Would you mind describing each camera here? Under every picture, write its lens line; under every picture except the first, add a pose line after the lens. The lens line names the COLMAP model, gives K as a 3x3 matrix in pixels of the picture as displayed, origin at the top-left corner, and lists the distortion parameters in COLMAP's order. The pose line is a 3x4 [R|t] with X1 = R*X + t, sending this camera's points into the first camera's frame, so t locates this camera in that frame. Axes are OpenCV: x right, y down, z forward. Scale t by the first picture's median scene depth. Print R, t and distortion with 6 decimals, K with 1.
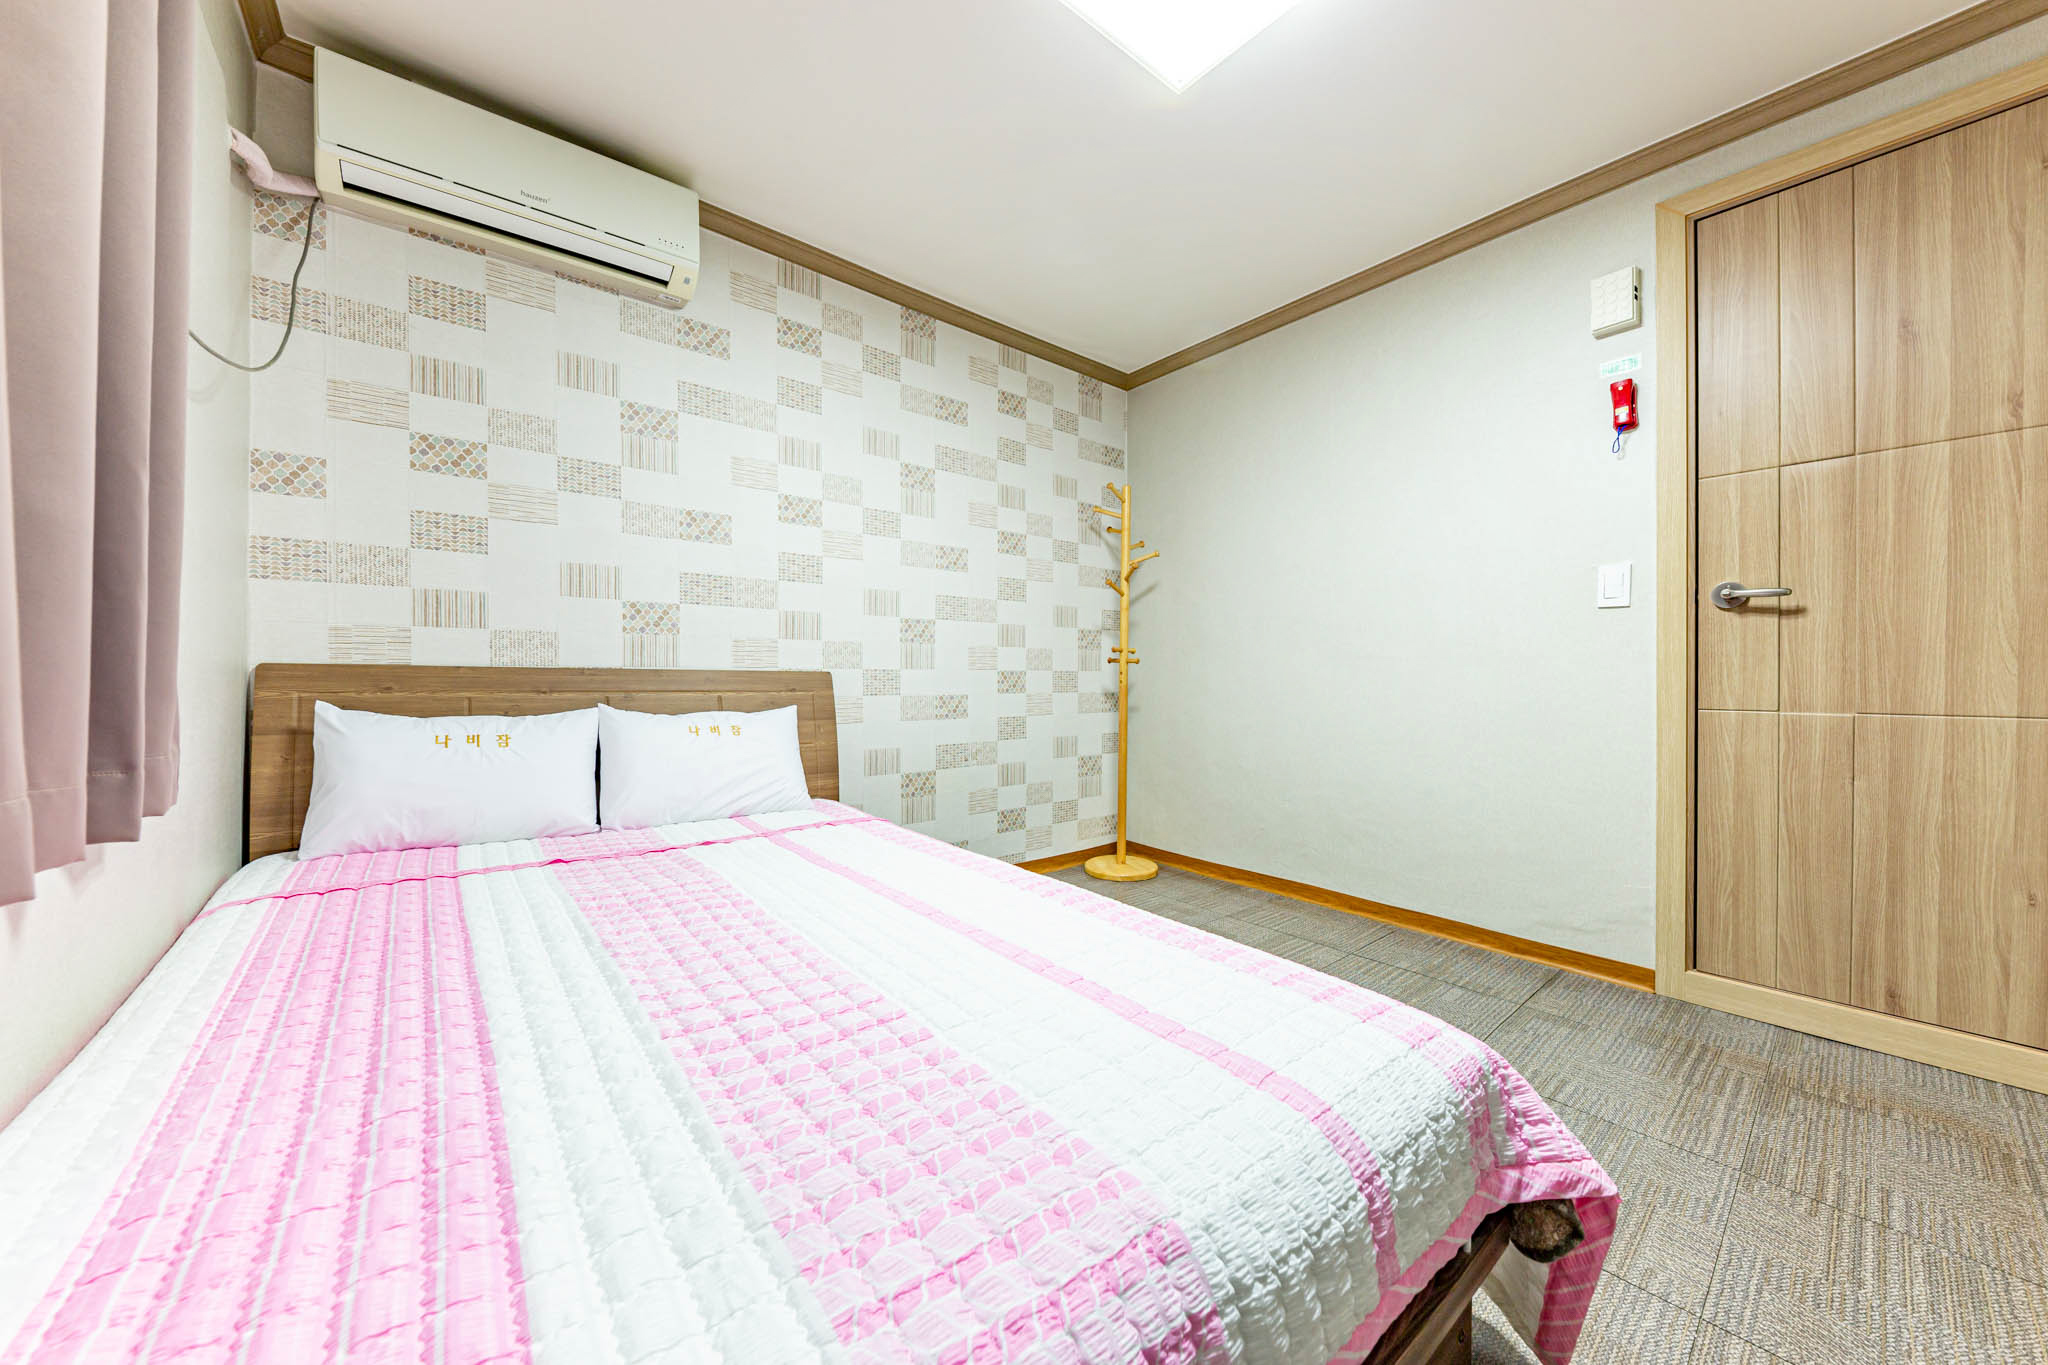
lens RADIAL K [[710.0, 0, 1021.9], [0, 710.0, 678.2], [0, 0, 1]] dist [-0.000119, -0.000352]
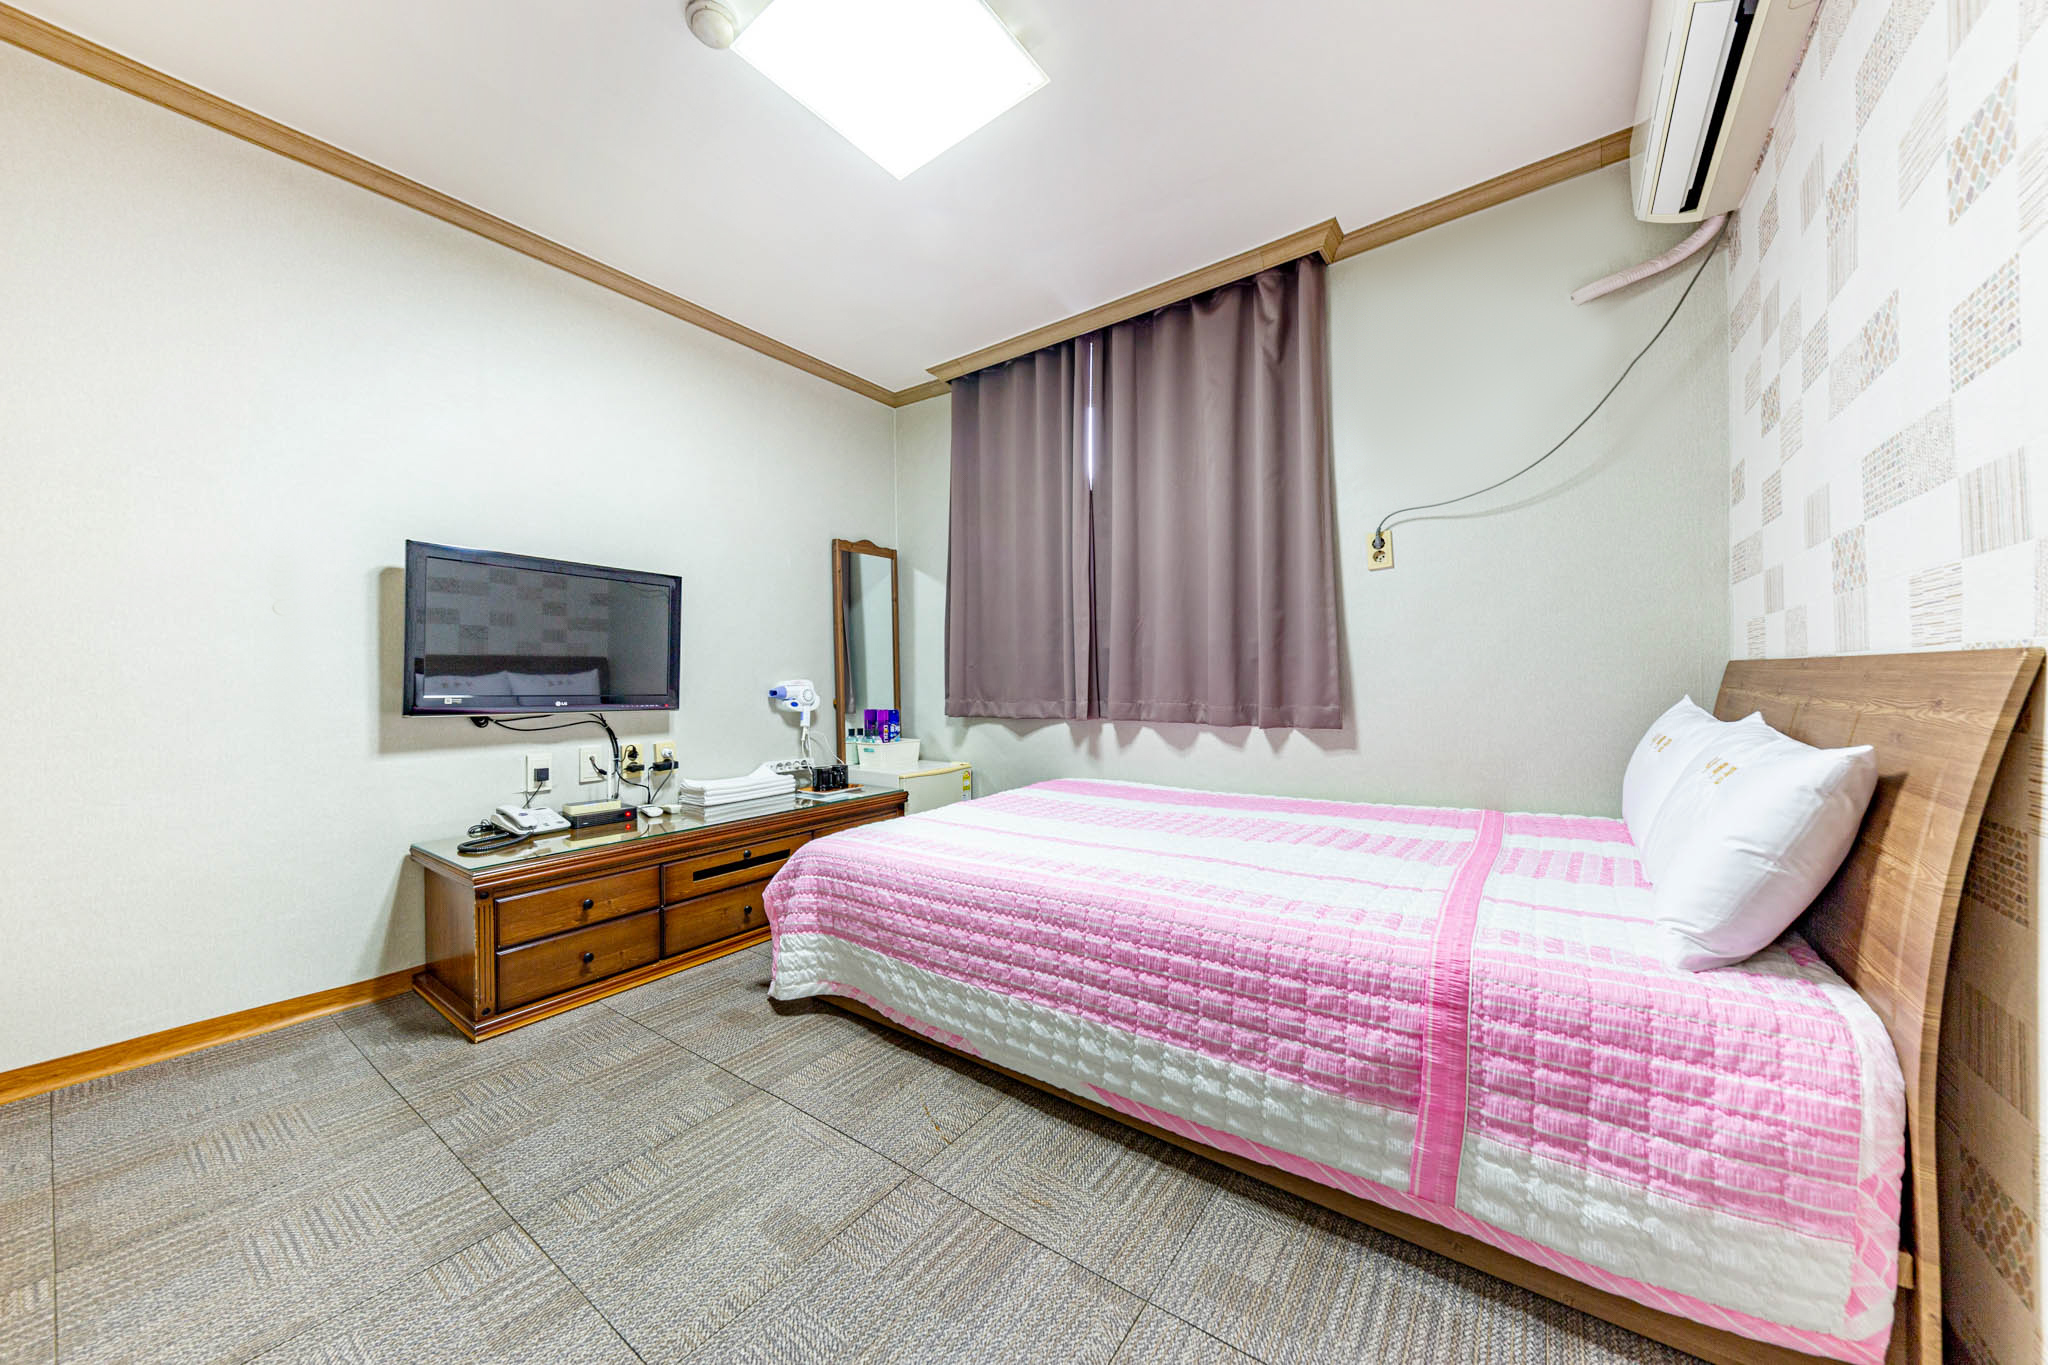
lens RADIAL K [[710.0, 0, 1021.5], [0, 710.0, 679.2], [0, 0, 1]] dist [-0.000119, -0.000352]
pose [[-0.974140, 0.007505, -0.225819, 0.173258], [0.008397, 0.999960, -0.002992, 0.001233], [0.225788, -0.004811, -0.974165, 1.147187]]
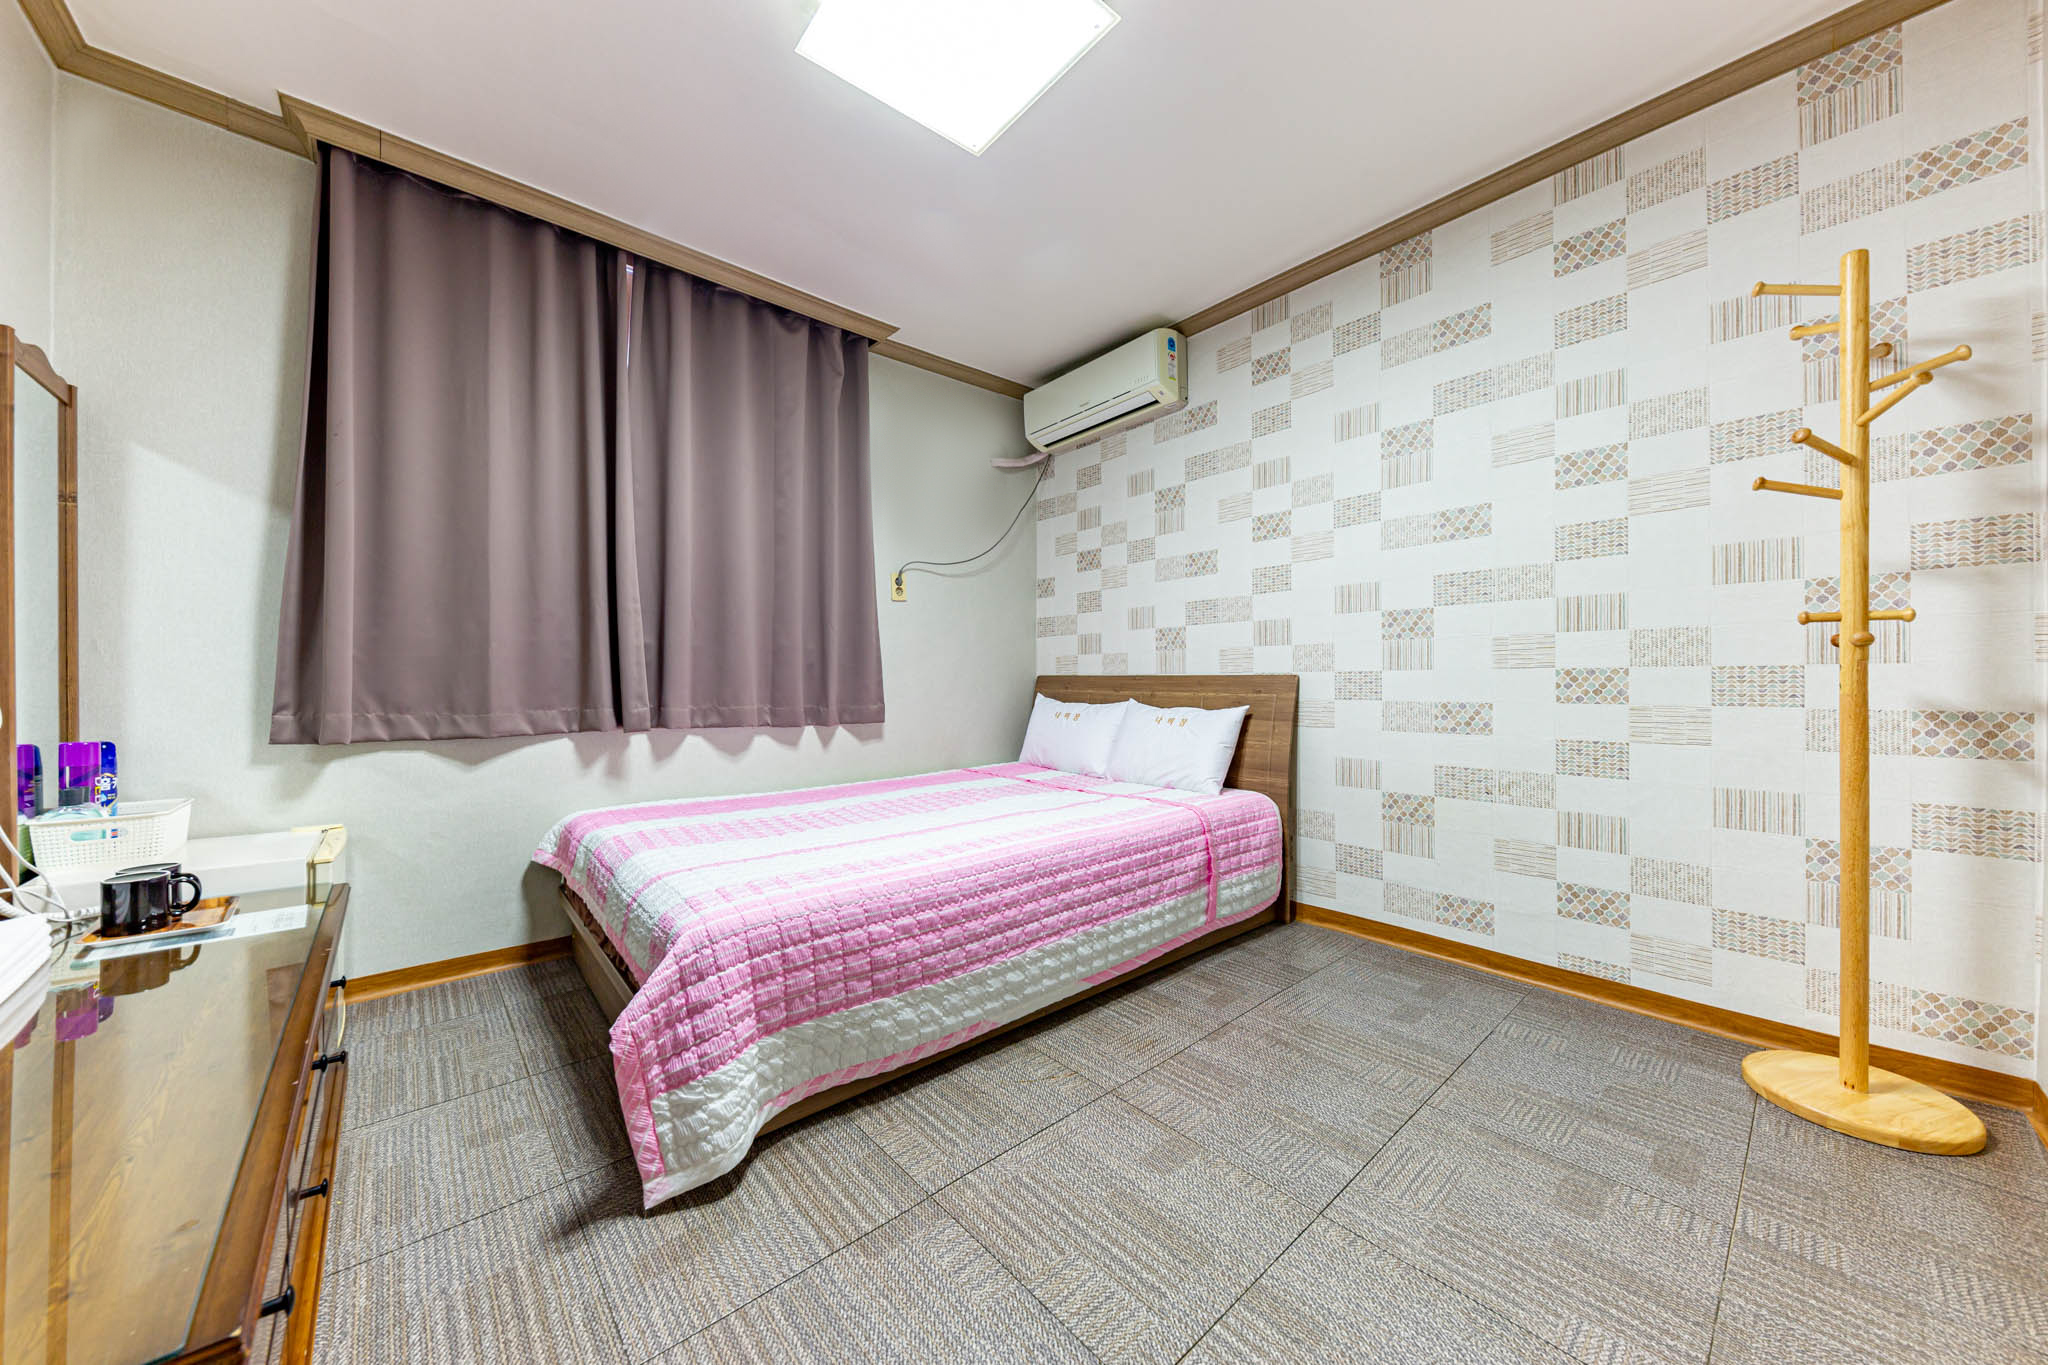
lens RADIAL K [[710.0, 0, 1019.7], [0, 710.0, 681.1], [0, 0, 1]] dist [-0.000119, -0.000352]
pose [[0.012593, -0.005665, -0.999905, 0.722407], [0.001162, 0.999983, -0.005651, 0.004874], [0.999920, -0.001091, 0.012599, 0.571100]]
